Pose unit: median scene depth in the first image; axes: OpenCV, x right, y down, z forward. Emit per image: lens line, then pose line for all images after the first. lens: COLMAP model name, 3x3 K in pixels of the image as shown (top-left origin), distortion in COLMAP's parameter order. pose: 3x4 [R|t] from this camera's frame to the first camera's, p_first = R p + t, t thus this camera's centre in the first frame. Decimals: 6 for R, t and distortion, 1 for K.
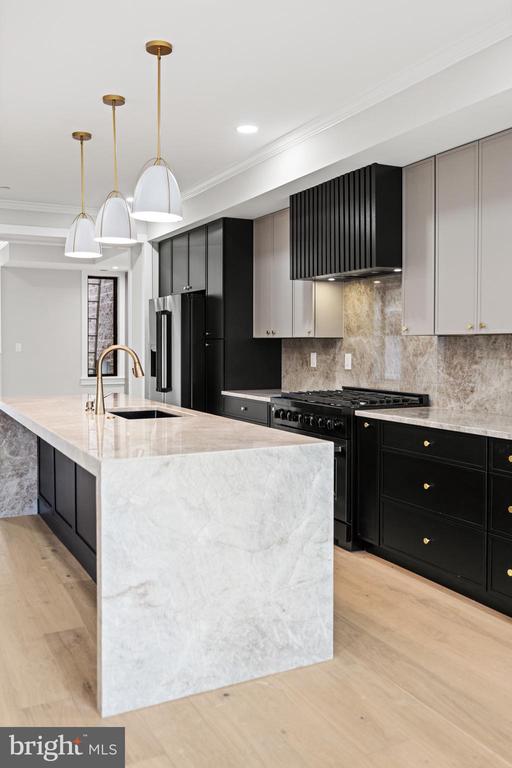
lens RADIAL K [[677.8, 0, 255.1], [0, 677.8, 382.3], [0, 0, 1]] dist [-0.003873, 0.001060]
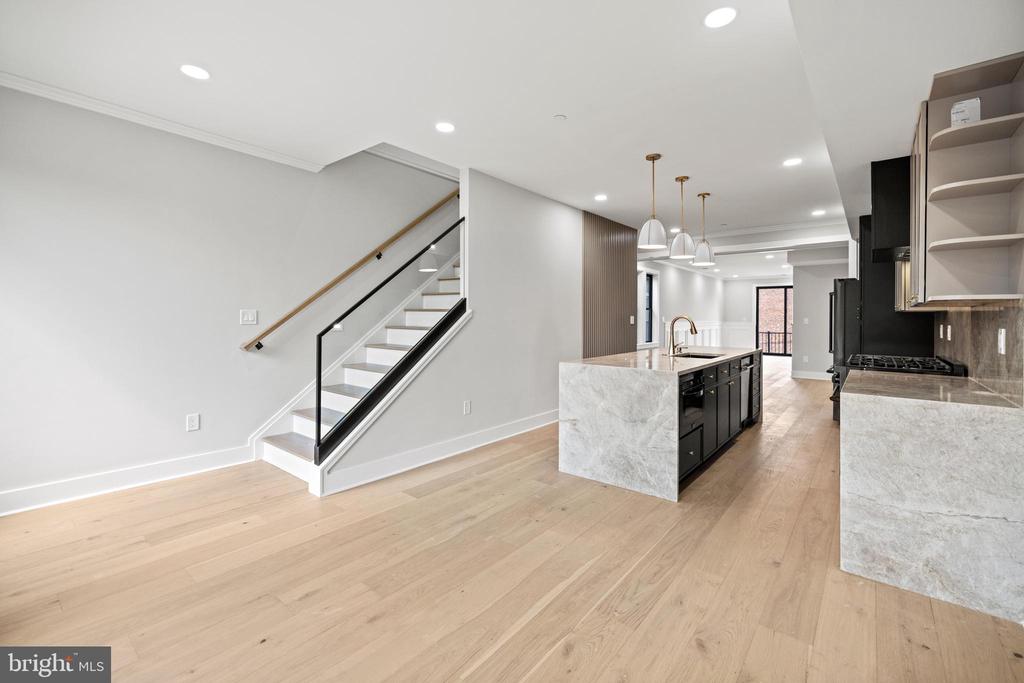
lens RADIAL K [[435.3, 0, 510.6], [0, 435.3, 342.0], [0, 0, 1]] dist [0.000449, -0.000225]
pose [[0.398281, 0.050554, -0.915869, 1.064577], [-0.055759, 0.997968, 0.030838, 0.006524], [0.915567, 0.038786, 0.400291, 0.213823]]
